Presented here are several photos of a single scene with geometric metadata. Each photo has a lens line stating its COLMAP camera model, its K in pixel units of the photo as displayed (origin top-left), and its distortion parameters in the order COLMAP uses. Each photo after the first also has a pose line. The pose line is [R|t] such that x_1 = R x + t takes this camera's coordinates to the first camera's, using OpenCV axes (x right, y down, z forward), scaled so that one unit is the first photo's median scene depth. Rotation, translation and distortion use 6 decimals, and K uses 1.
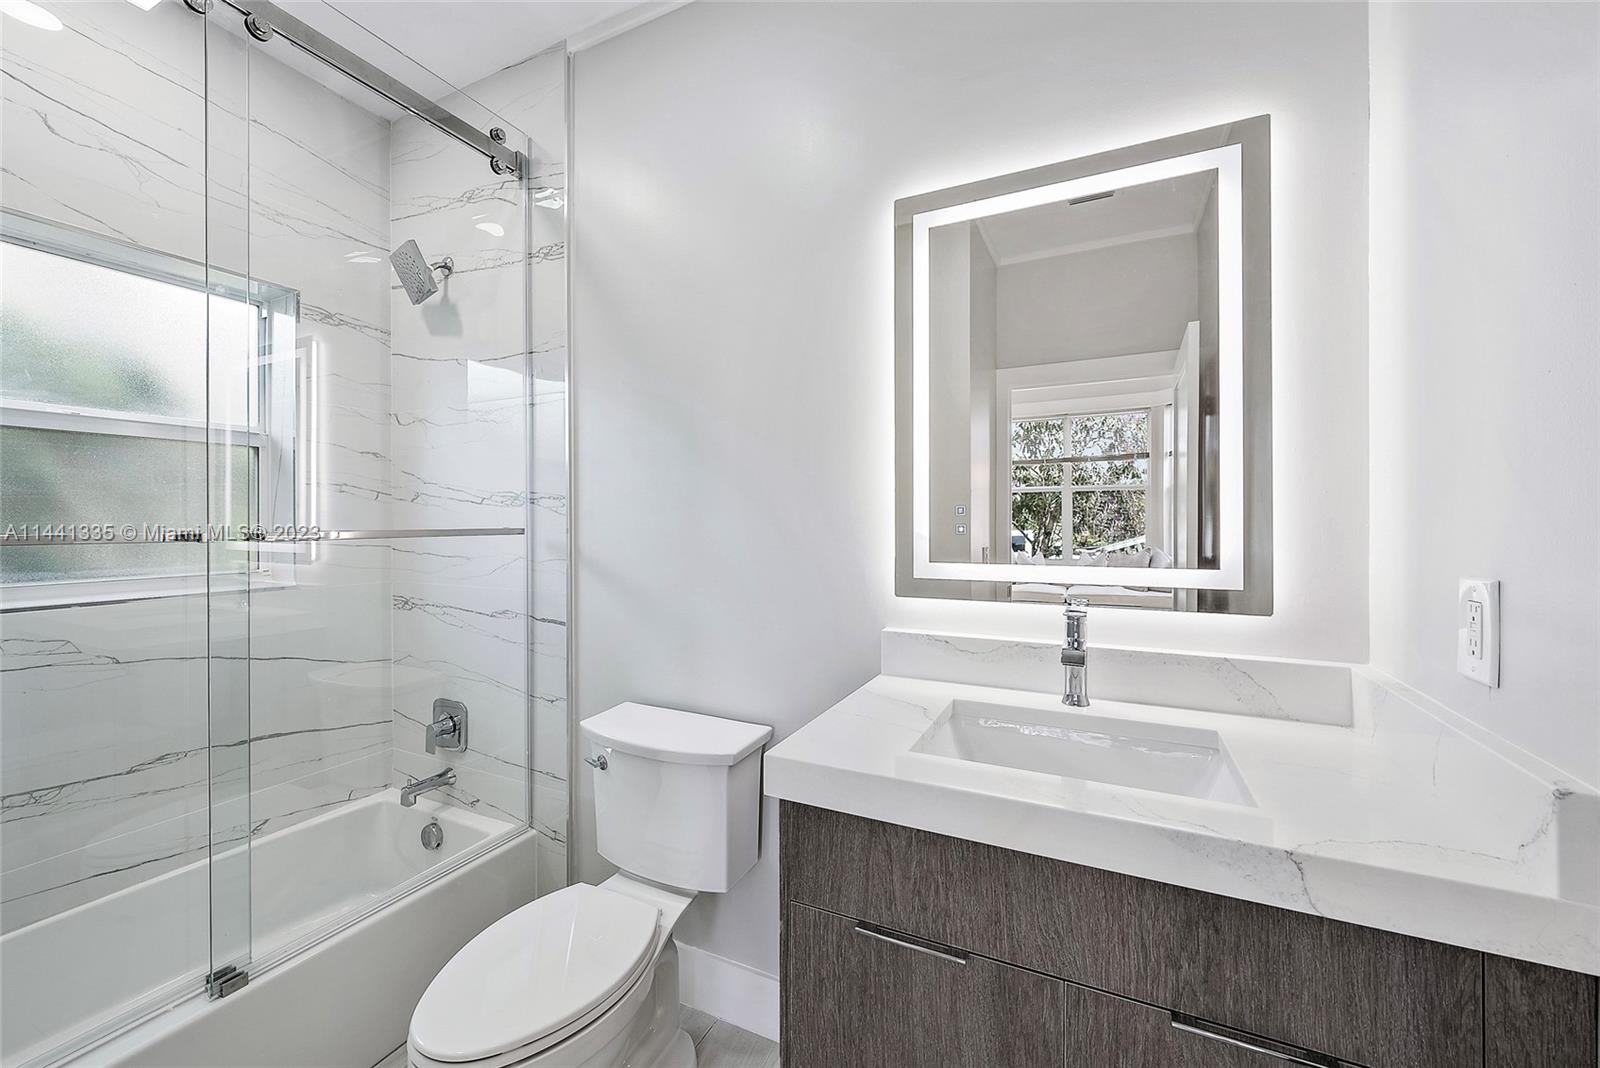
lens RADIAL K [[630.5, 0, 803.9], [0, 630.5, 523.2], [0, 0, 1]] dist [0.002767, 0.000073]
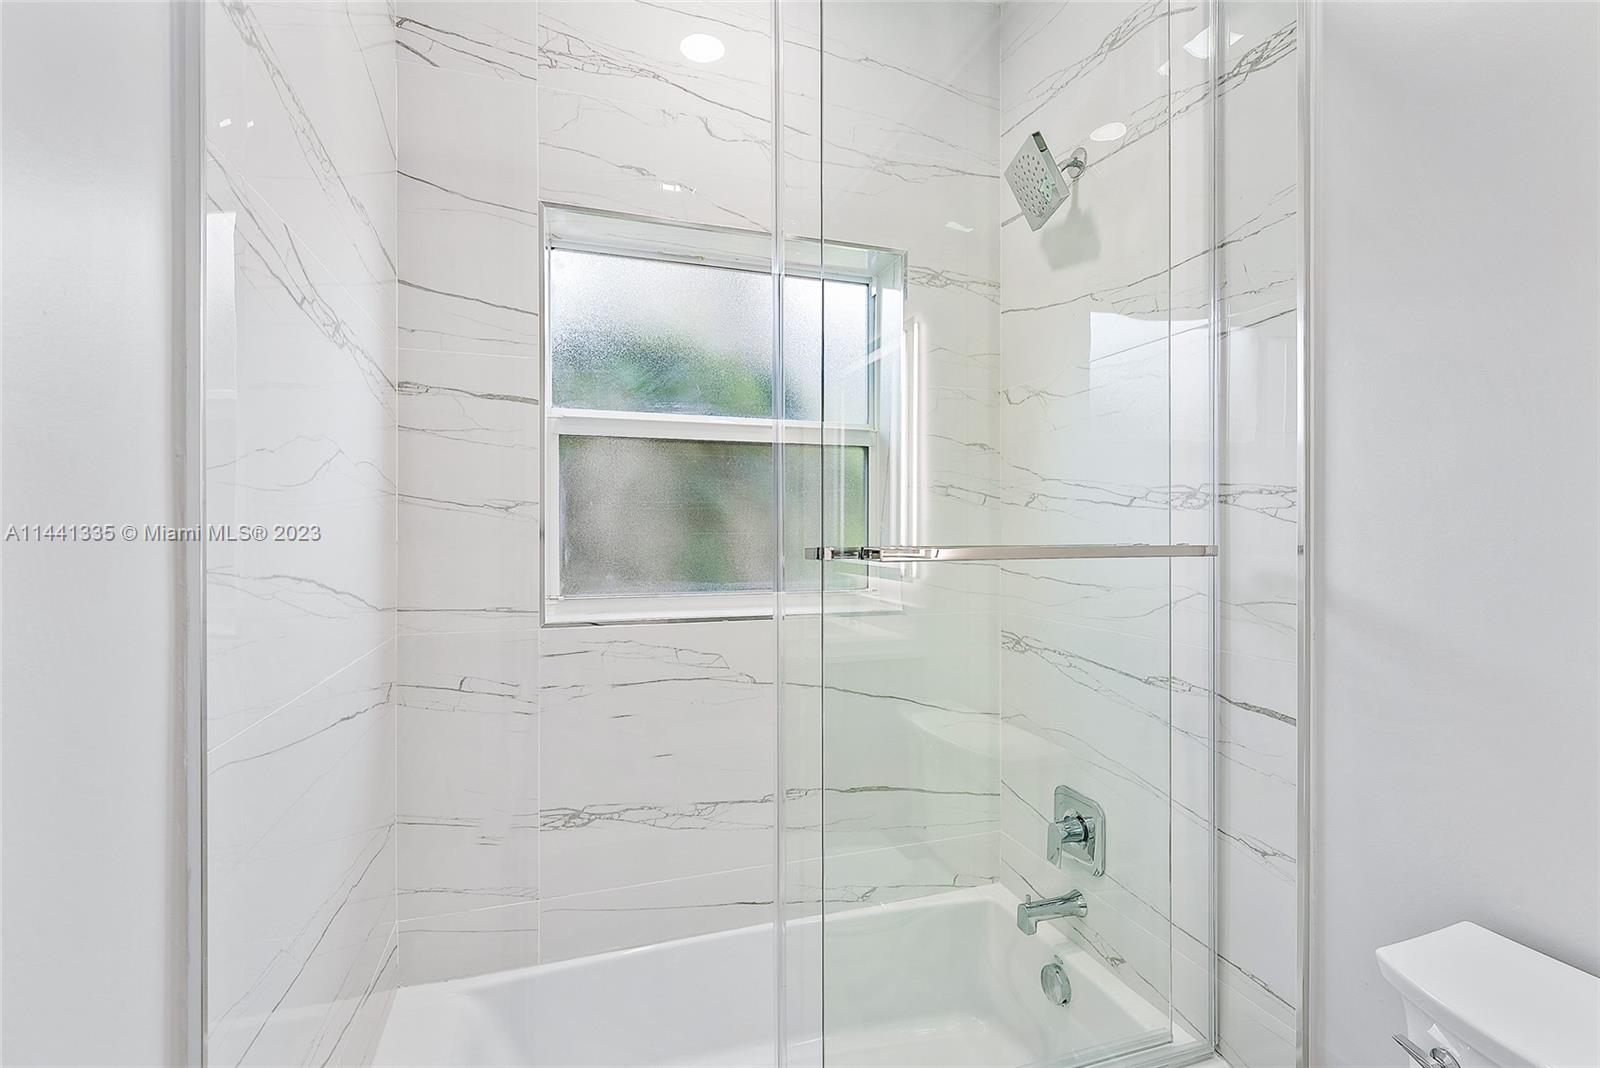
lens RADIAL K [[723.5, 0, 801.4], [0, 723.5, 527.4], [0, 0, 1]] dist [0.001539, -0.000048]
pose [[0.696876, -0.003459, -0.717183, -0.215842], [-0.003131, 0.999964, -0.007865, -0.002060], [0.717185, 0.007727, 0.696840, 0.244252]]
